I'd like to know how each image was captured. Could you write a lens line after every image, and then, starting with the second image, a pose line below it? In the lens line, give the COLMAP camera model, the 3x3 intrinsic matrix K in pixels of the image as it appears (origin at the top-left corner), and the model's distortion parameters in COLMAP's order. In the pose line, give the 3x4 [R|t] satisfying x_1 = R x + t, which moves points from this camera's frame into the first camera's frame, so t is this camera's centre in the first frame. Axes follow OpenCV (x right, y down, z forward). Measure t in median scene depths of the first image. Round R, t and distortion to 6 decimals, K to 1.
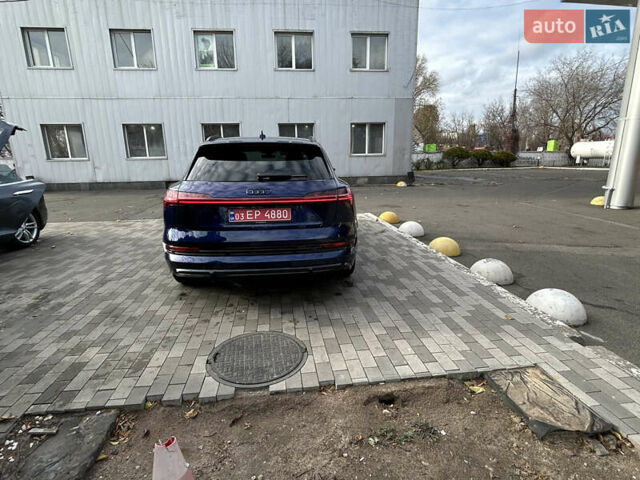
lens RADIAL K [[344.1, 0, 320.0], [0, 344.1, 240.0], [0, 0, 1]] dist [-0.005724, 0.002453]
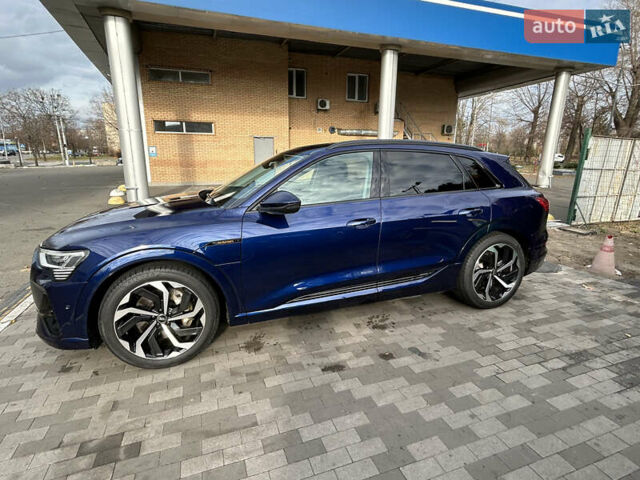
lens RADIAL K [[344.1, 0, 320.0], [0, 344.1, 240.0], [0, 0, 1]] dist [-0.005724, 0.002453]
pose [[-0.219436, -0.223377, 0.949711, -1.034437], [0.226475, 0.935183, 0.272289, -0.362166], [-0.948977, 0.274836, -0.154624, 1.421446]]
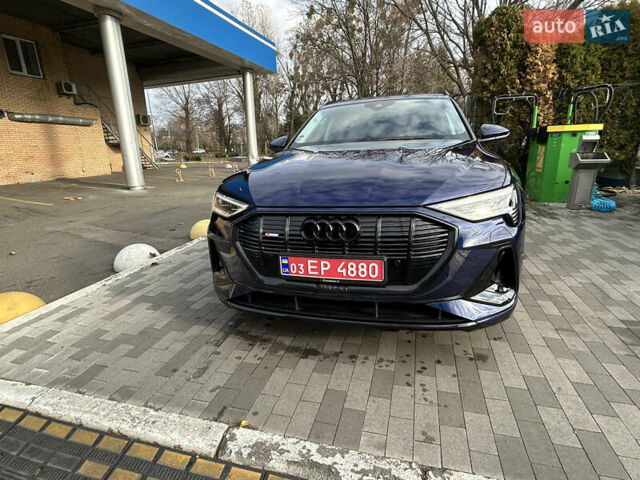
lens RADIAL K [[341.3, 0, 320.0], [0, 341.3, 240.0], [0, 0, 1]] dist [-0.002916, 0.000881]
pose [[-0.919211, -0.056277, 0.389724, -0.397762], [0.141200, 0.876803, 0.459650, -0.454769], [-0.367579, 0.477544, -0.798021, 2.162130]]
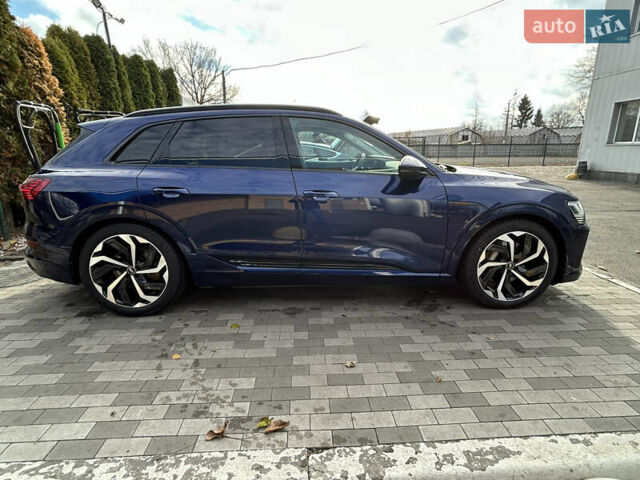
lens RADIAL K [[344.1, 0, 320.0], [0, 344.1, 240.0], [0, 0, 1]] dist [-0.005724, 0.002453]
pose [[-0.065025, 0.269989, -0.960665, 0.648485], [-0.228069, 0.933200, 0.277708, -0.303055], [0.971471, 0.237156, 0.000895, 1.301331]]
